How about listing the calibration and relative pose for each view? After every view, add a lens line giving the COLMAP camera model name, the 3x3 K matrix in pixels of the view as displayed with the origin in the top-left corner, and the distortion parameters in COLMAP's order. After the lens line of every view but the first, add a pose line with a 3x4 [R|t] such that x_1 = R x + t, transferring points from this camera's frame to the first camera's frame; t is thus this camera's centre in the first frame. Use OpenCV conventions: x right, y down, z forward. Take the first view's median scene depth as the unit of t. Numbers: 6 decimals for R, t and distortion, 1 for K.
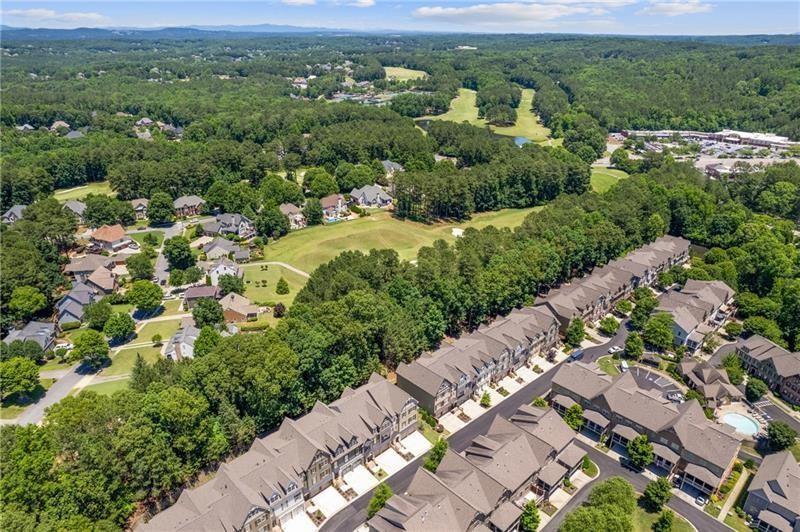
lens RADIAL K [[515.4, 0, 395.0], [0, 515.4, 270.9], [0, 0, 1]] dist [-0.043082, 0.005843]
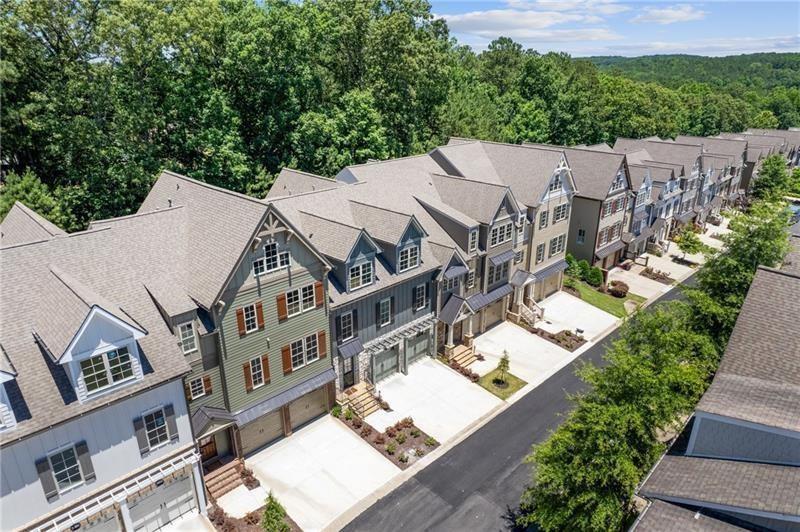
lens RADIAL K [[515.4, 0, 403.1], [0, 515.4, 264.8], [0, 0, 1]] dist [-0.043082, 0.005843]
pose [[0.999375, -0.018771, 0.029969, -0.088894], [0.020764, 0.997493, -0.067654, 0.343822], [-0.028624, 0.068234, 0.997259, 0.696741]]
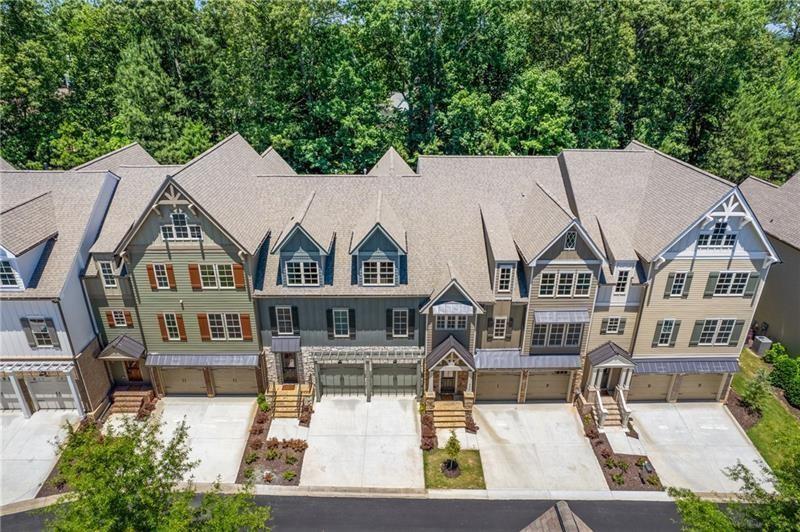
lens RADIAL K [[515.4, 0, 400.4], [0, 515.4, 269.1], [0, 0, 1]] dist [-0.043082, 0.005843]
pose [[0.736736, 0.273605, -0.618353, 0.064275], [-0.282953, 0.955309, 0.085576, 0.299833], [0.614132, 0.111918, 0.781228, 0.792298]]
